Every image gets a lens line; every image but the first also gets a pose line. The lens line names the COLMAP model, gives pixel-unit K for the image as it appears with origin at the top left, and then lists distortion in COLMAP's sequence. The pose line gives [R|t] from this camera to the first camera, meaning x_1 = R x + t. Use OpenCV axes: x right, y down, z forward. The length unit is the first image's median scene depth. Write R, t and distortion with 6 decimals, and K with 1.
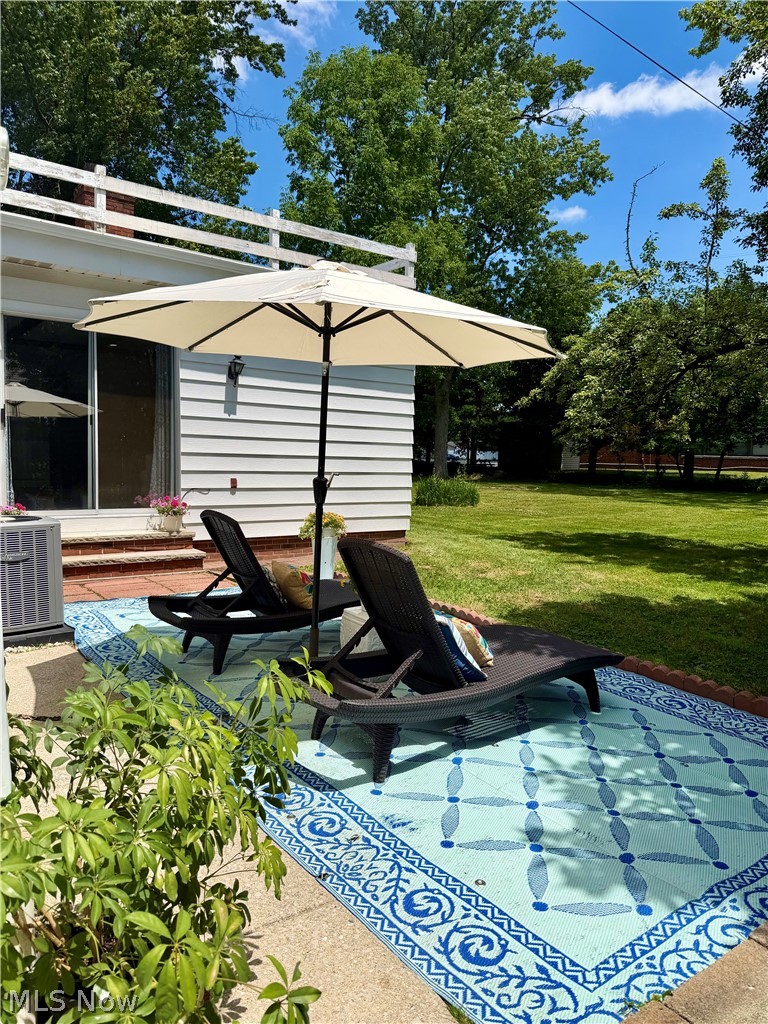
lens RADIAL K [[698.2, 0, 384.0], [0, 698.2, 512.0], [0, 0, 1]] dist [0.000863, -0.000041]
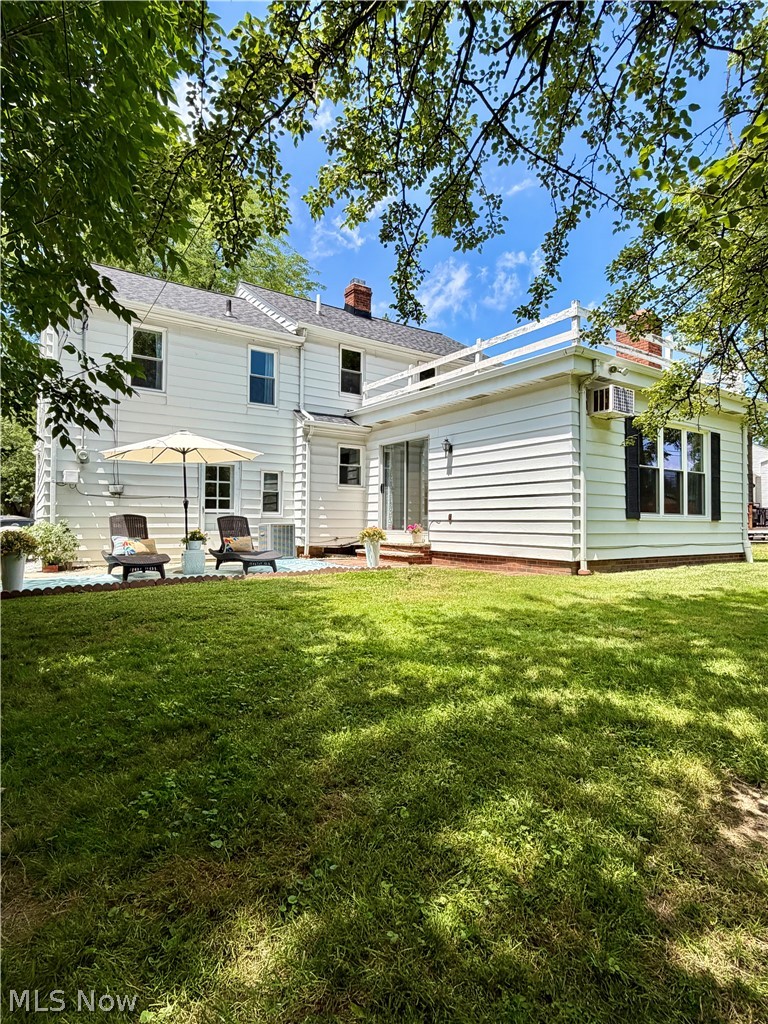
lens RADIAL K [[535.3, 0, 384.0], [0, 535.3, 512.0], [0, 0, 1]] dist [-0.000683, -0.000100]
pose [[-0.040906, -0.050147, -0.997904, 1.047293], [-0.090653, 0.994807, -0.046275, 0.018705], [0.995042, 0.088570, -0.045239, 0.929173]]
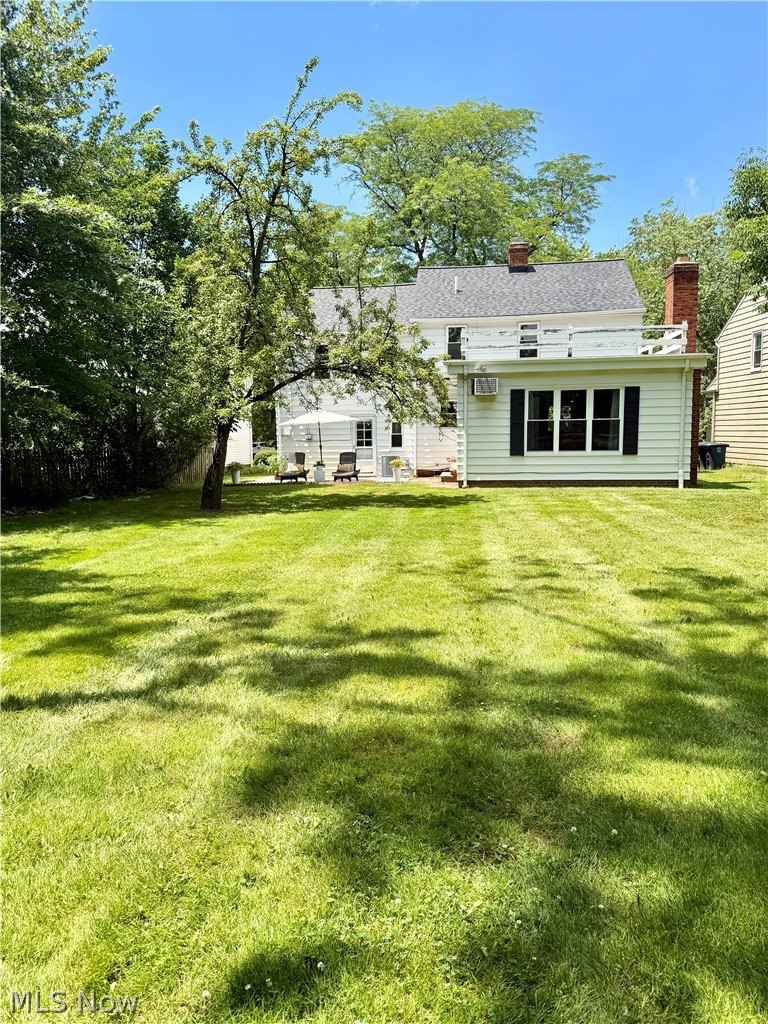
lens RADIAL K [[776.2, 0, 371.1], [0, 776.2, 511.8], [0, 0, 1]] dist [0.089814, -0.002114]
pose [[-0.689892, 0.046403, -0.722424, 2.117304], [-0.072870, 0.988423, 0.133077, -0.186278], [0.720236, 0.144452, -0.678524, 2.807165]]
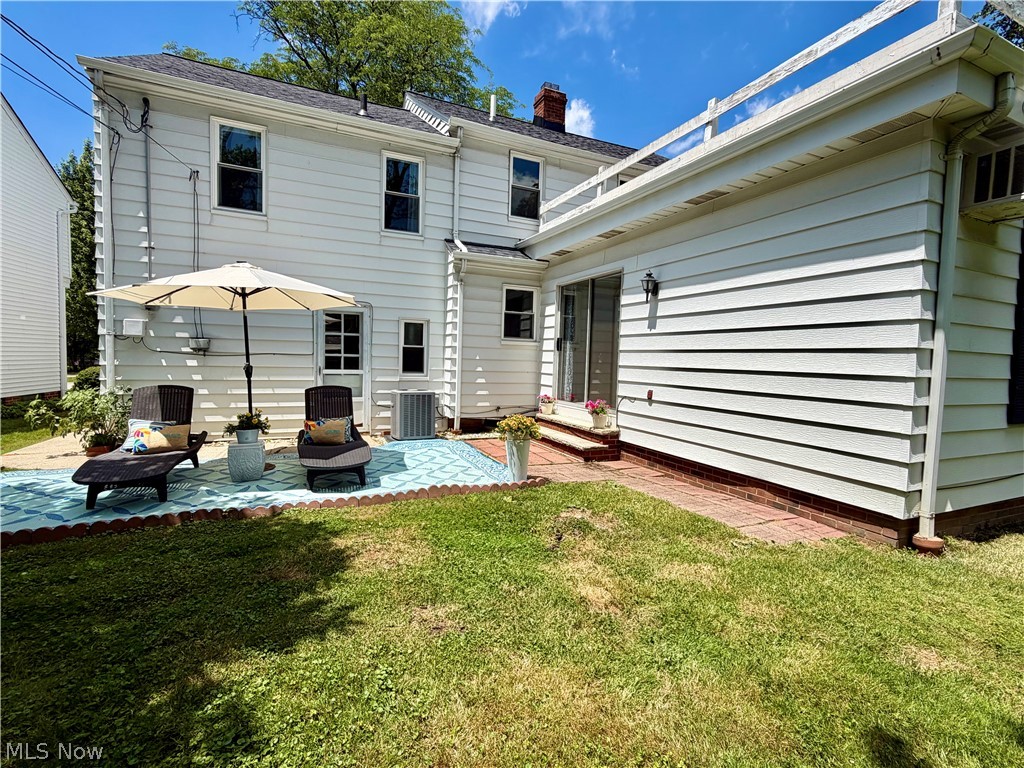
lens RADIAL K [[472.7, 0, 512.0], [0, 472.7, 384.0], [0, 0, 1]] dist [0.003633, 0.000058]
pose [[-0.214894, 0.015486, -0.976515, 0.530399], [-0.115222, 0.992489, 0.041095, -0.064236], [0.969817, 0.121347, -0.211495, 0.974034]]
